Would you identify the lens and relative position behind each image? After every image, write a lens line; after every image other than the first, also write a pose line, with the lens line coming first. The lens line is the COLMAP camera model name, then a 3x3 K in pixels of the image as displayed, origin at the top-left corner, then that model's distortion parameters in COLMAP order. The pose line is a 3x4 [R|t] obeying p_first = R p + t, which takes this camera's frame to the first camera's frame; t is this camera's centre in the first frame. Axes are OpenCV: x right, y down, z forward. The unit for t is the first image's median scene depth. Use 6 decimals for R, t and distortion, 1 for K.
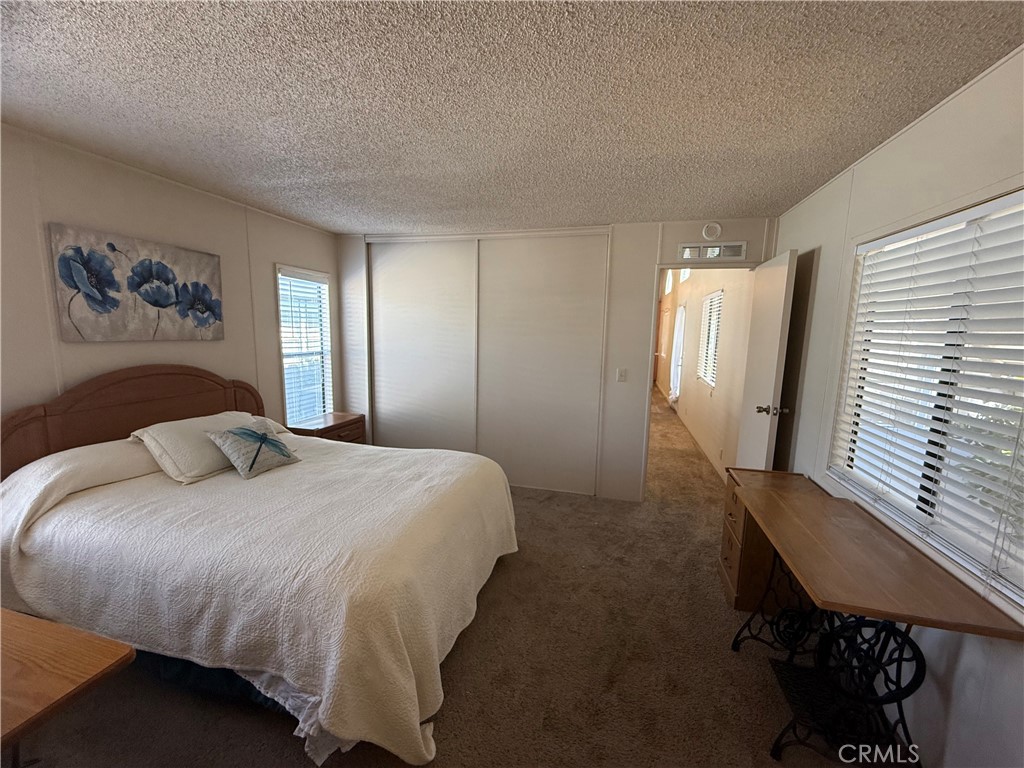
lens RADIAL K [[408.0, 0, 512.0], [0, 408.0, 382.6], [0, 0, 1]] dist [0.000140, 0.000330]
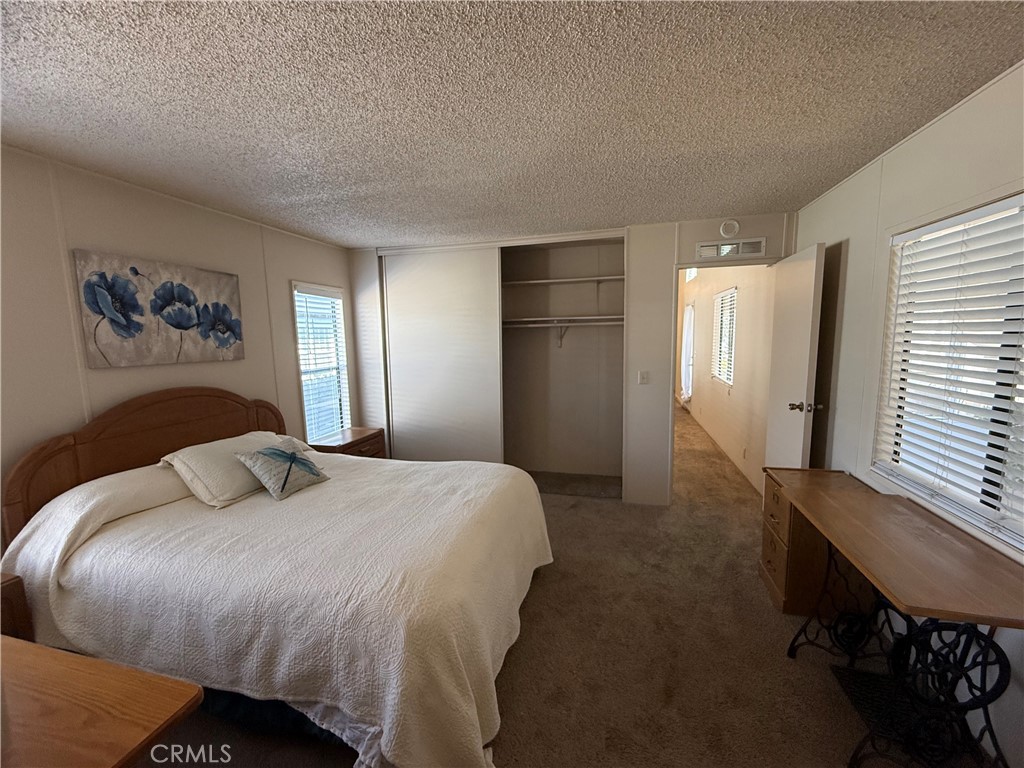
lens RADIAL K [[408.0, 0, 513.0], [0, 408.0, 382.4], [0, 0, 1]] dist [0.000140, 0.000330]
pose [[0.999057, -0.043232, -0.004101, -0.072942], [0.043159, 0.998932, -0.016499, -0.006035], [0.004809, 0.016306, 0.999855, 0.017844]]
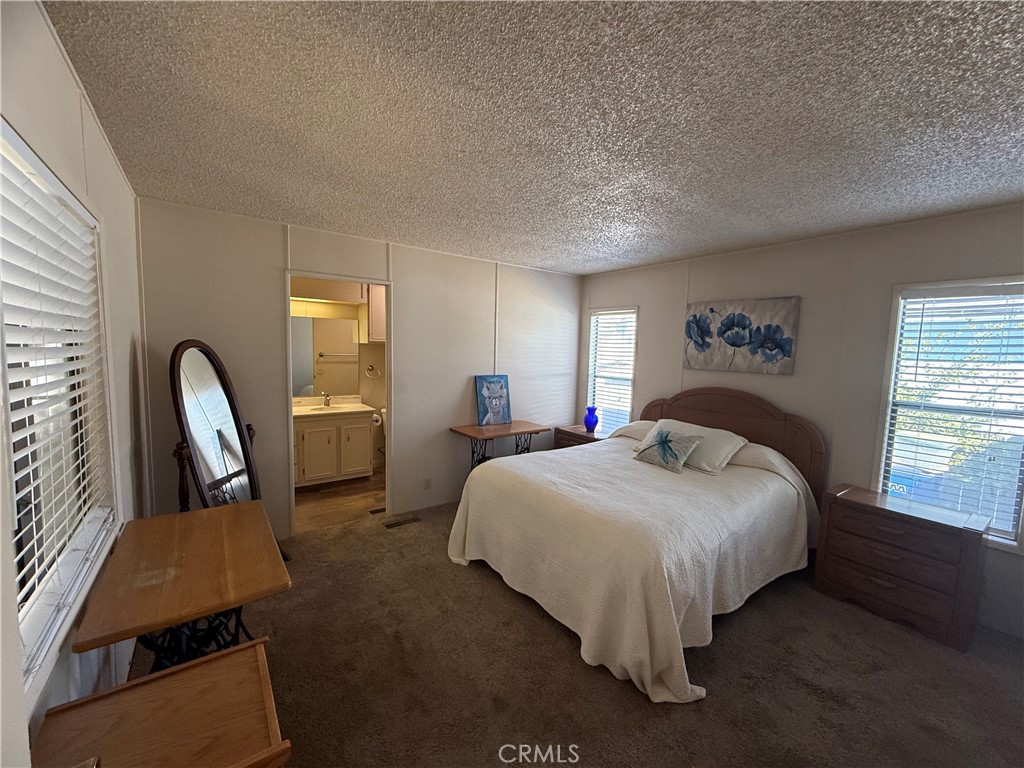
lens RADIAL K [[408.0, 0, 511.8], [0, 408.0, 385.4], [0, 0, 1]] dist [0.000140, 0.000330]
pose [[-0.631615, 0.026367, -0.774833, 0.779518], [-0.145164, 0.977724, 0.151604, -0.185344], [0.761570, 0.208234, -0.613718, 1.524466]]
